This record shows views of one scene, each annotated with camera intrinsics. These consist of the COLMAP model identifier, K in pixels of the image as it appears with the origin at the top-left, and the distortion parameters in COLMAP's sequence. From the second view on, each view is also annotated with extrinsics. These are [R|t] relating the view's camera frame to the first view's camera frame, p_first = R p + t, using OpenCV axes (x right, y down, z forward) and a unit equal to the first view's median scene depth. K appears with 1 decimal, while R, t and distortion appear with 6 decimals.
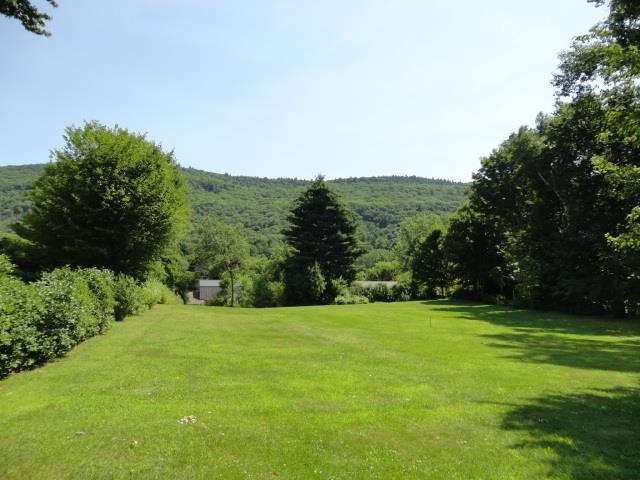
lens RADIAL K [[455.7, 0, 321.0], [0, 455.7, 238.5], [0, 0, 1]] dist [-0.018699, 0.014594]
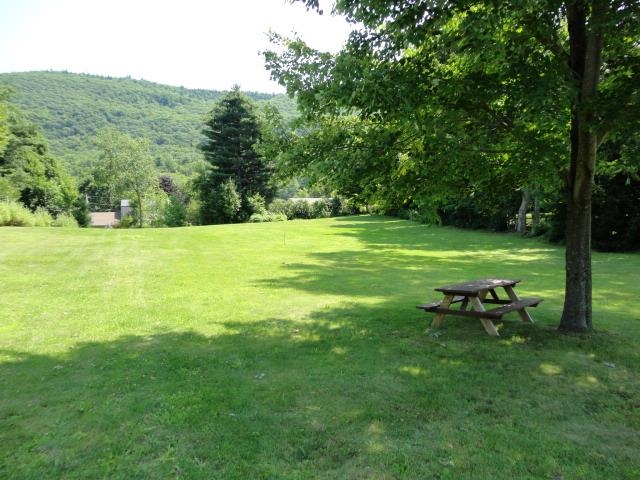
lens RADIAL K [[455.7, 0, 339.3], [0, 455.7, 224.4], [0, 0, 1]] dist [-0.018699, 0.014594]
pose [[0.996422, -0.019358, 0.082274, 0.252258], [0.006872, 0.988752, 0.149404, 0.011978], [-0.084240, -0.148304, 0.985347, 0.068510]]
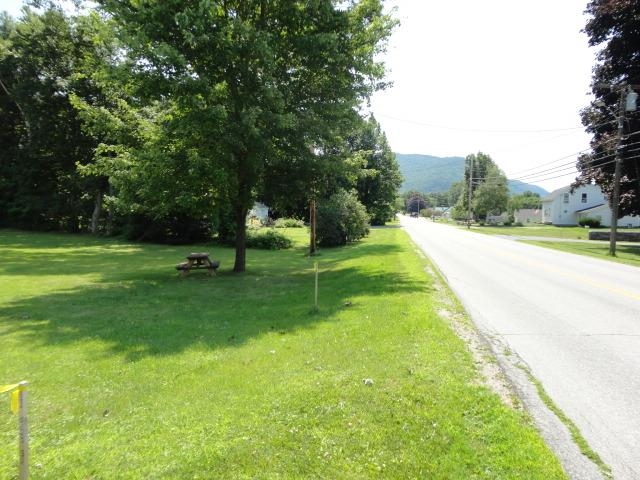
lens RADIAL K [[455.7, 0, 324.0], [0, 455.7, 234.1], [0, 0, 1]] dist [-0.018699, 0.014594]
pose [[0.459002, -0.028802, 0.887968, -0.044290], [-0.127130, 0.987060, 0.097731, -0.007727], [-0.879292, -0.157746, 0.449401, -0.043454]]
